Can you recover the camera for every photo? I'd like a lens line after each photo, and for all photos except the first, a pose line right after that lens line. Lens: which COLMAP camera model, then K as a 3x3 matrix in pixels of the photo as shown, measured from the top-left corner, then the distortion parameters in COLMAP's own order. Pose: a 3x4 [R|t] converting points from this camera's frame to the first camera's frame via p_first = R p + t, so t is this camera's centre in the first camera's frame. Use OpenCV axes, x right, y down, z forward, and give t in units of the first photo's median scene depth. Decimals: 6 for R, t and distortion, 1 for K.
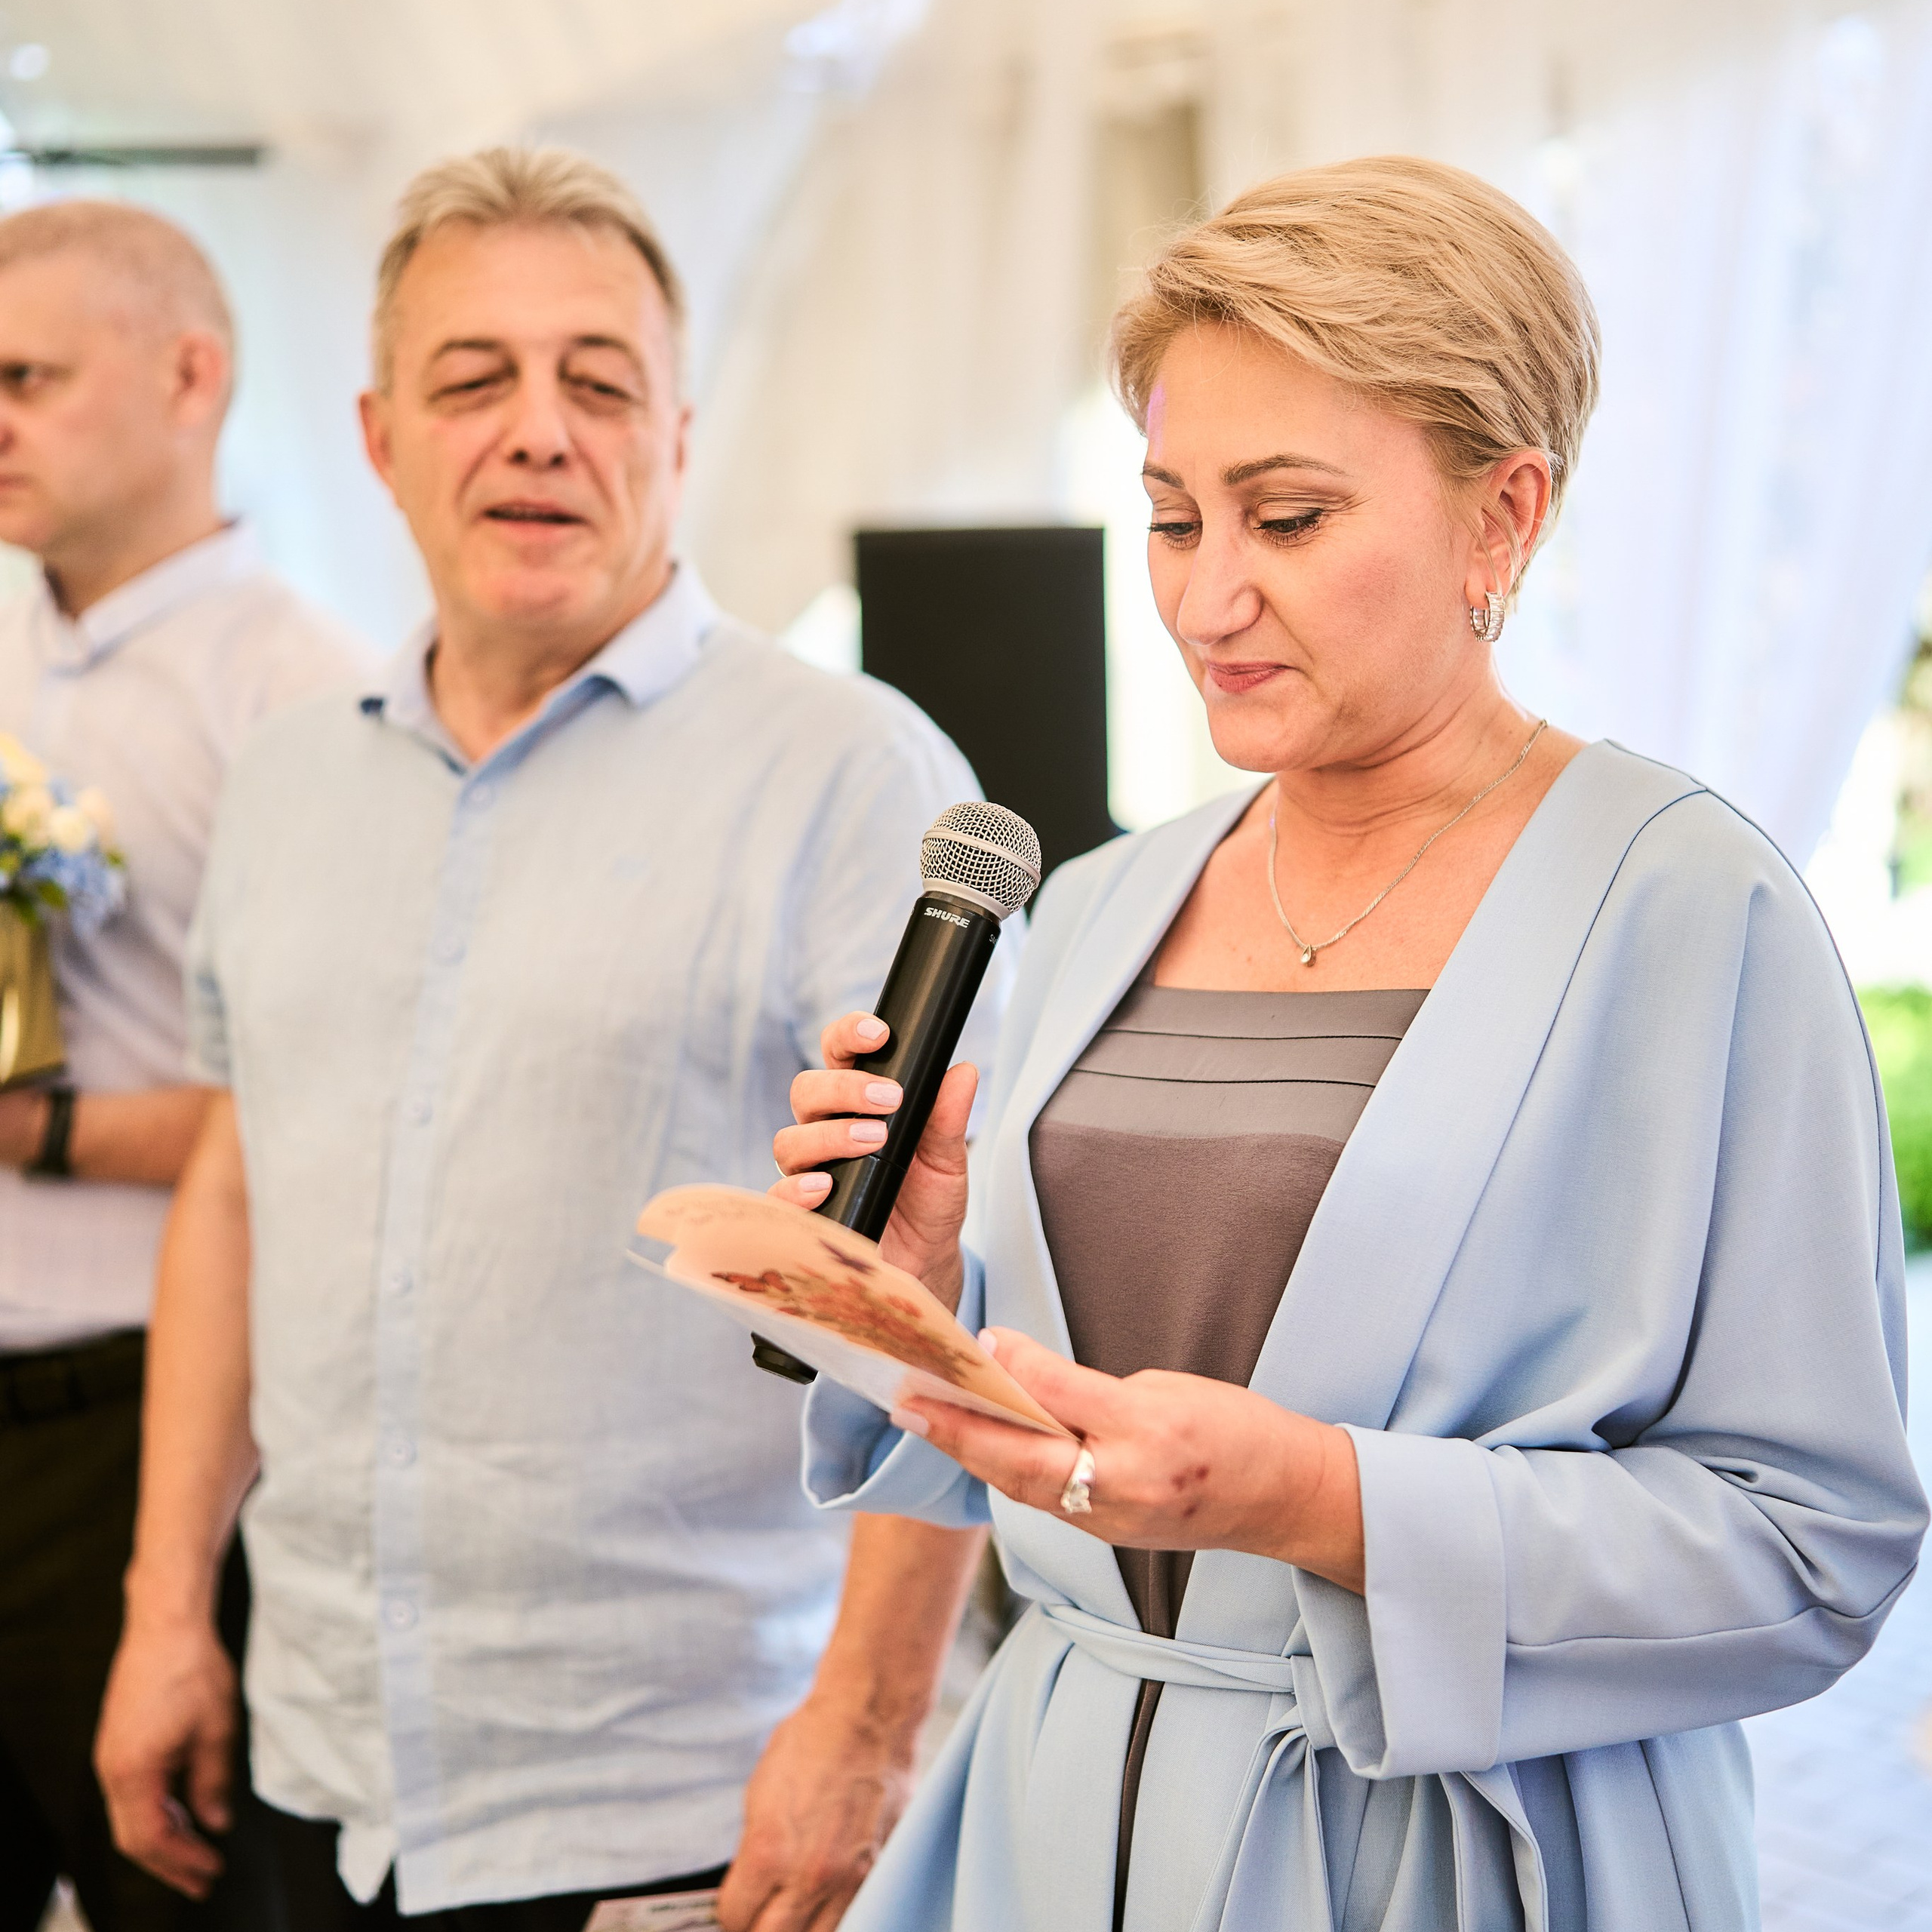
lens RADIAL K [[1972.9, 0, 966.0], [0, 1972.9, 966.0], [0, 0, 1]] dist [-0.079090, -0.000364]
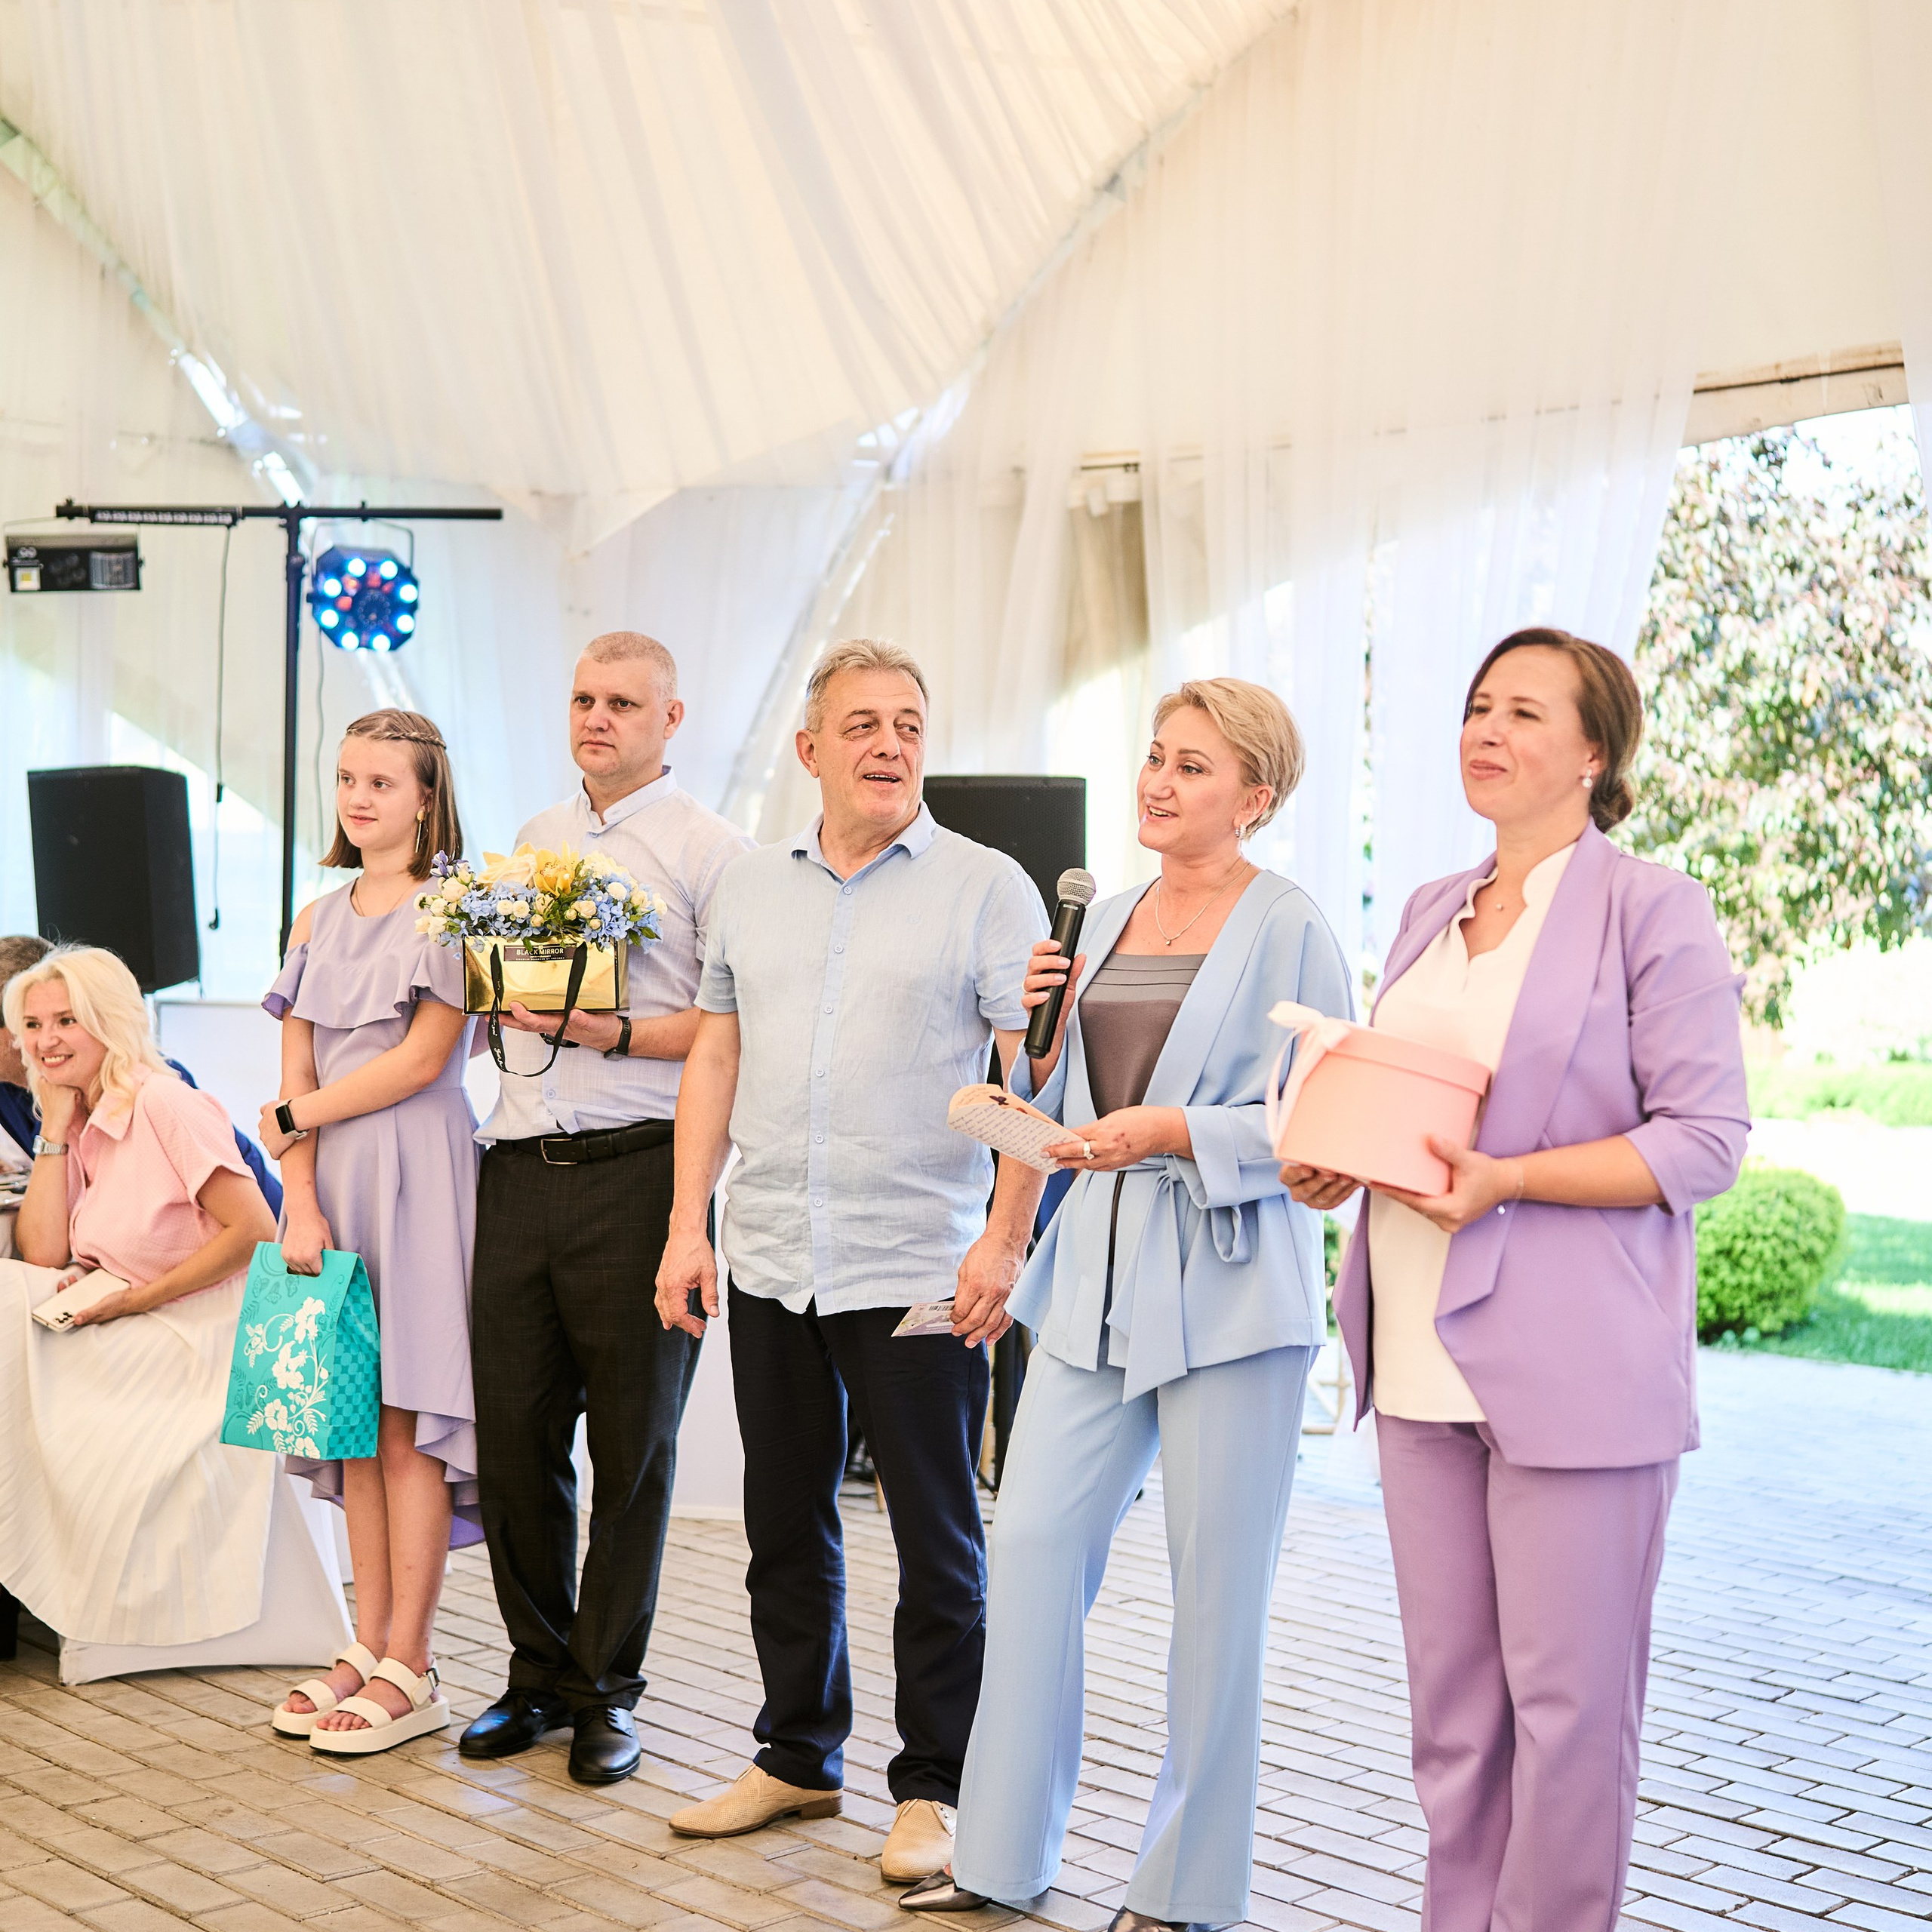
lens RADIAL K [[1972.9, 0, 966.0], [0, 1972.9, 966.0], [0, 0, 1]] dist [-0.079090, -0.000364]
pose [[0.998248, 0.036660, 0.046446, -0.224391], [-0.031303, 0.993301, -0.111236, 0.302301], [-0.050213, 0.109587, 0.992708, -1.583410]]
